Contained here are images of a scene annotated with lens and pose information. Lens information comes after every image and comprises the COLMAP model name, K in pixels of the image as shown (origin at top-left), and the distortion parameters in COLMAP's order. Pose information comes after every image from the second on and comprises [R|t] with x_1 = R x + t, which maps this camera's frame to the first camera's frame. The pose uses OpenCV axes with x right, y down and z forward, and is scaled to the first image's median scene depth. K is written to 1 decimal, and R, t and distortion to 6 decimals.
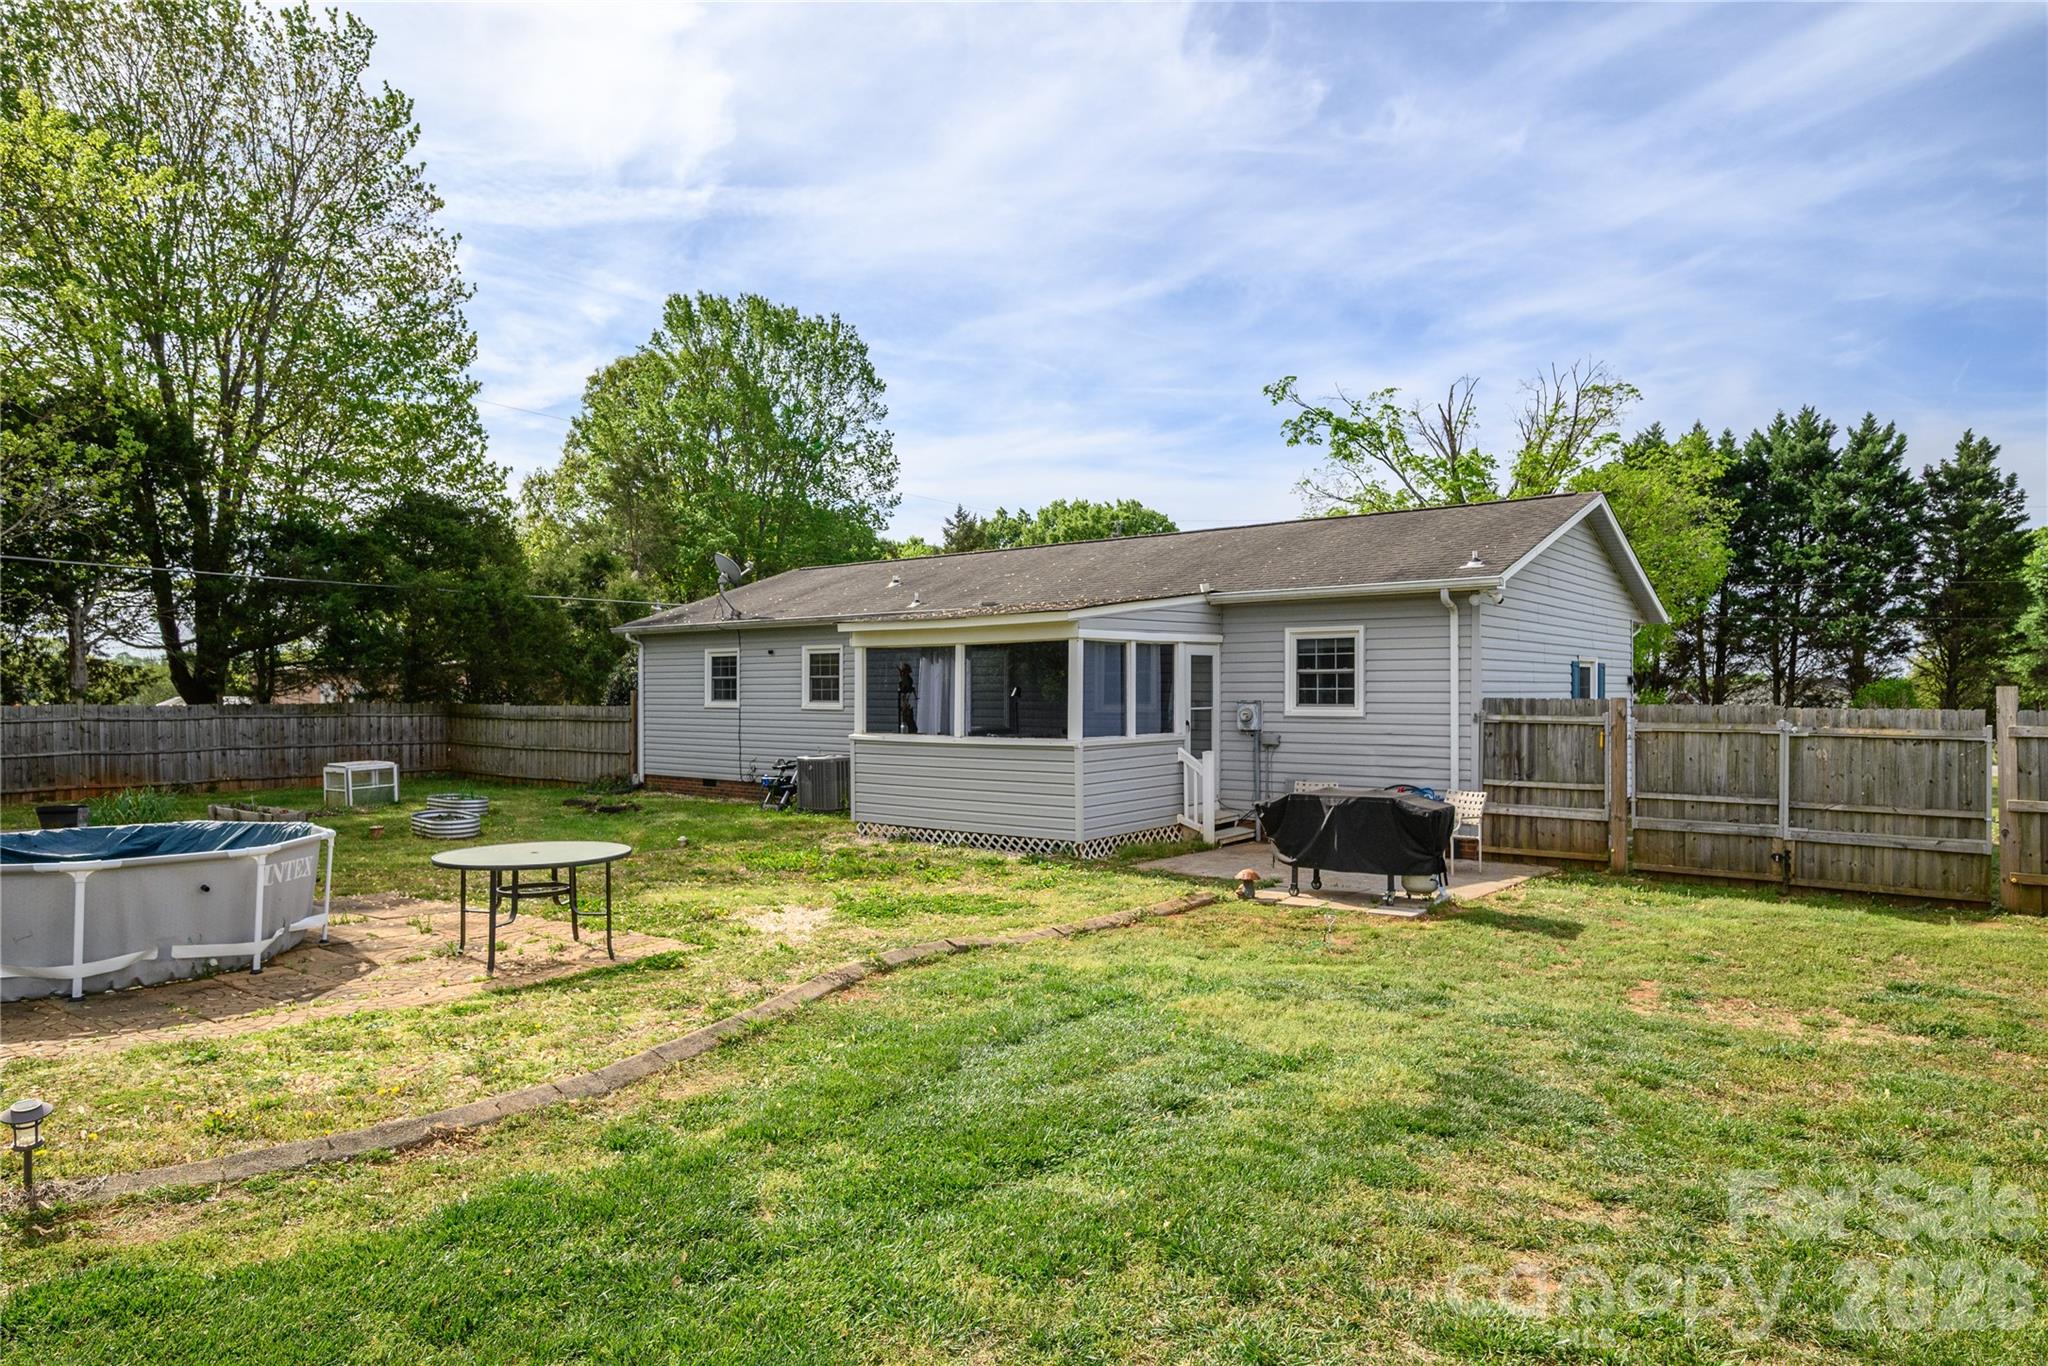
lens RADIAL K [[1167.1, 0, 1024.9], [0, 1167.1, 686.4], [0, 0, 1]] dist [-0.006546, -0.000251]
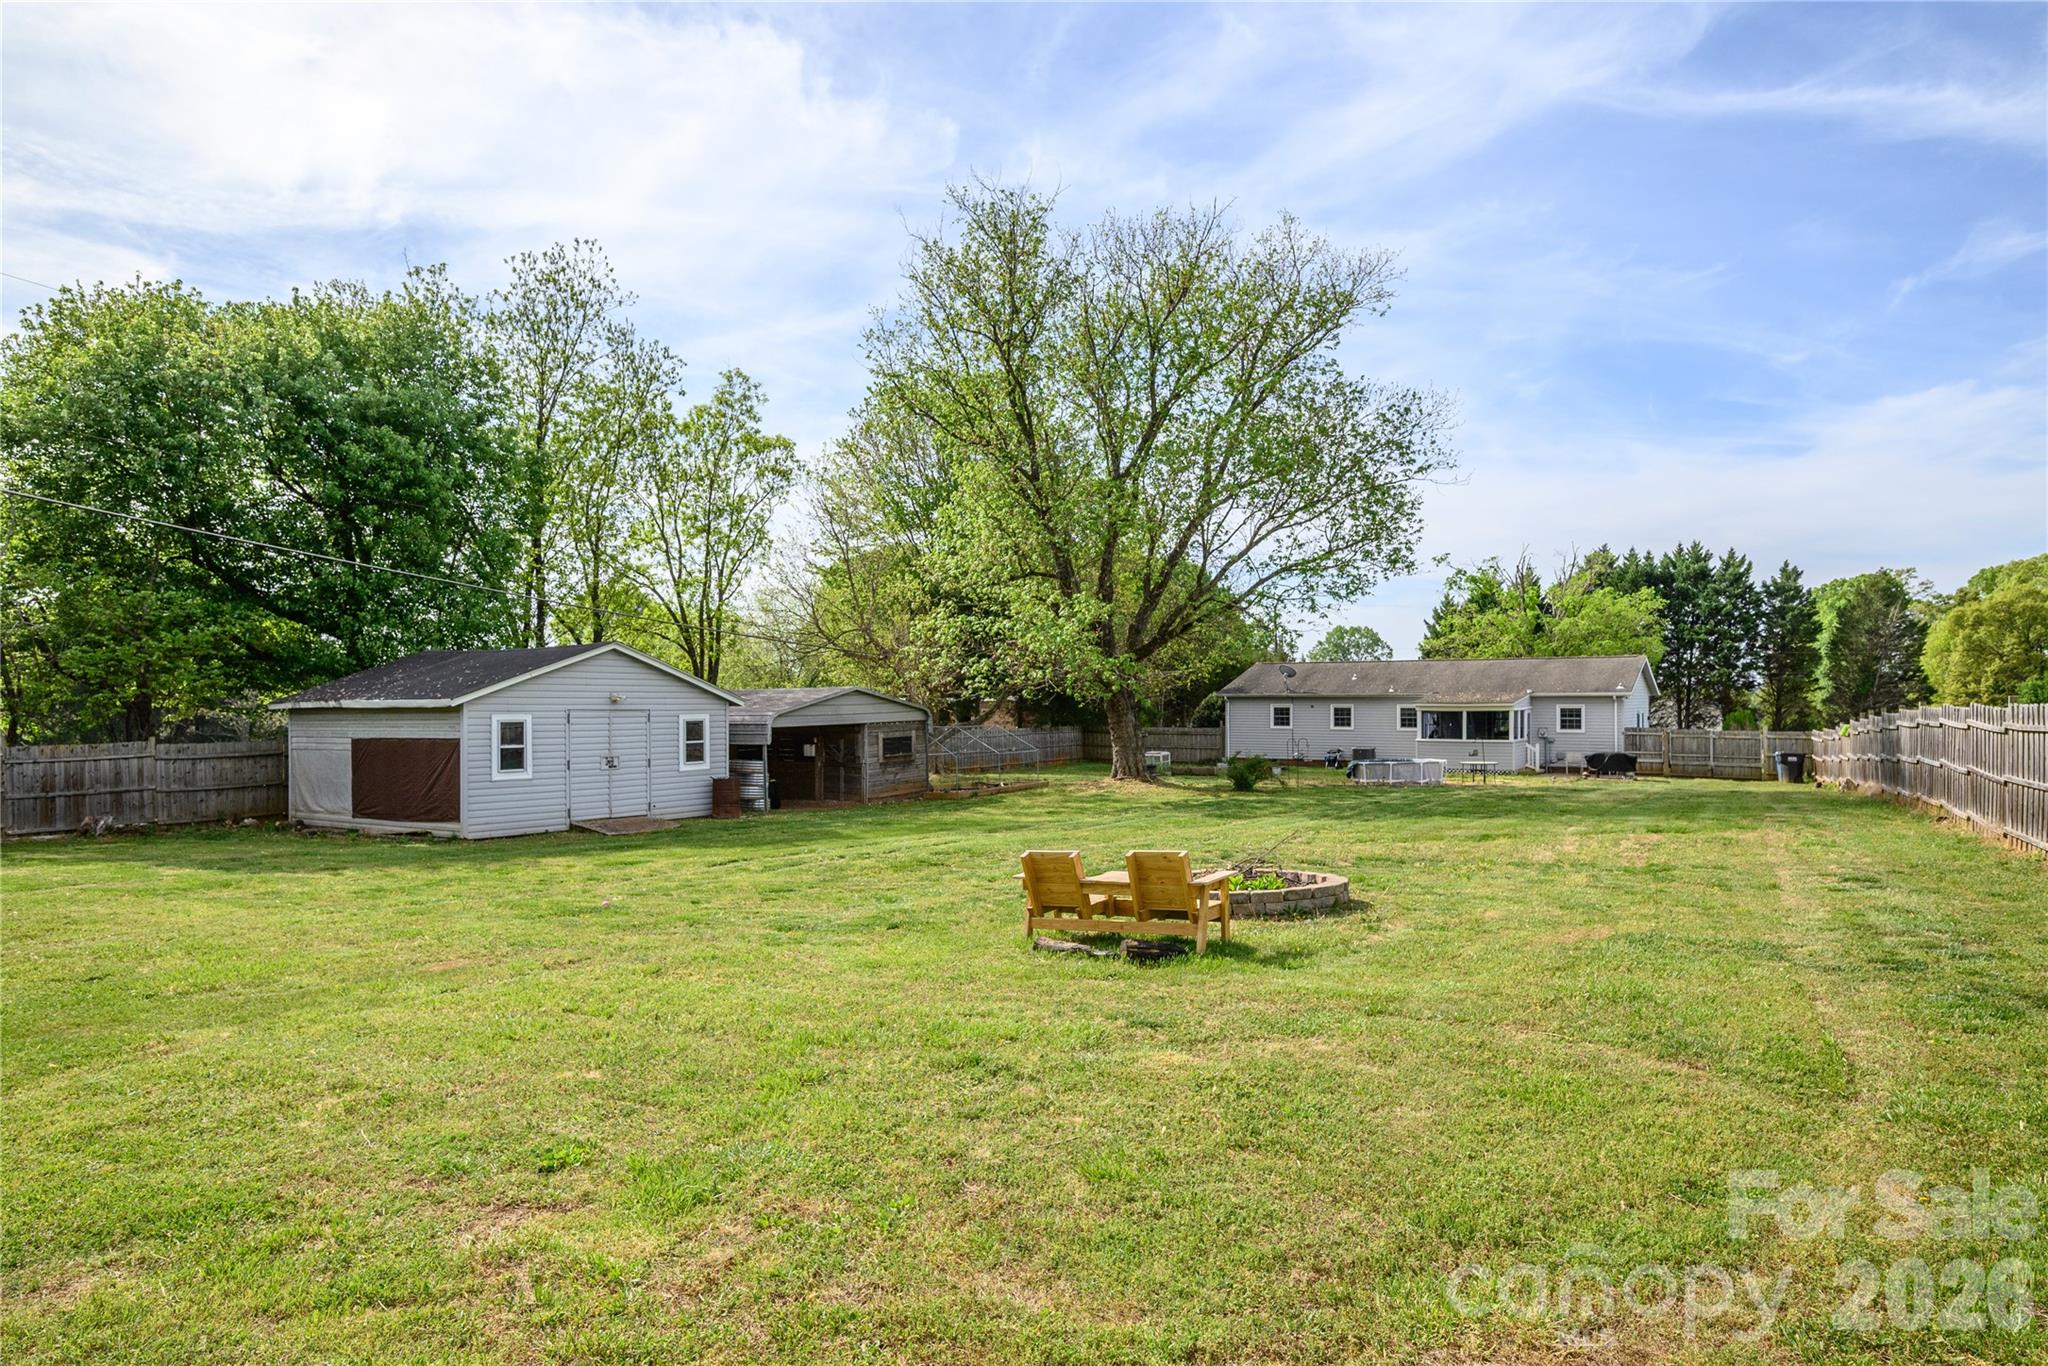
lens RADIAL K [[1167.1, 0, 1022.0], [0, 1167.1, 689.2], [0, 0, 1]] dist [-0.006546, -0.000251]
pose [[0.996725, -0.001211, 0.080851, -0.668352], [0.001551, 0.999990, -0.004142, -0.036812], [-0.080845, 0.004254, 0.996718, -0.917629]]
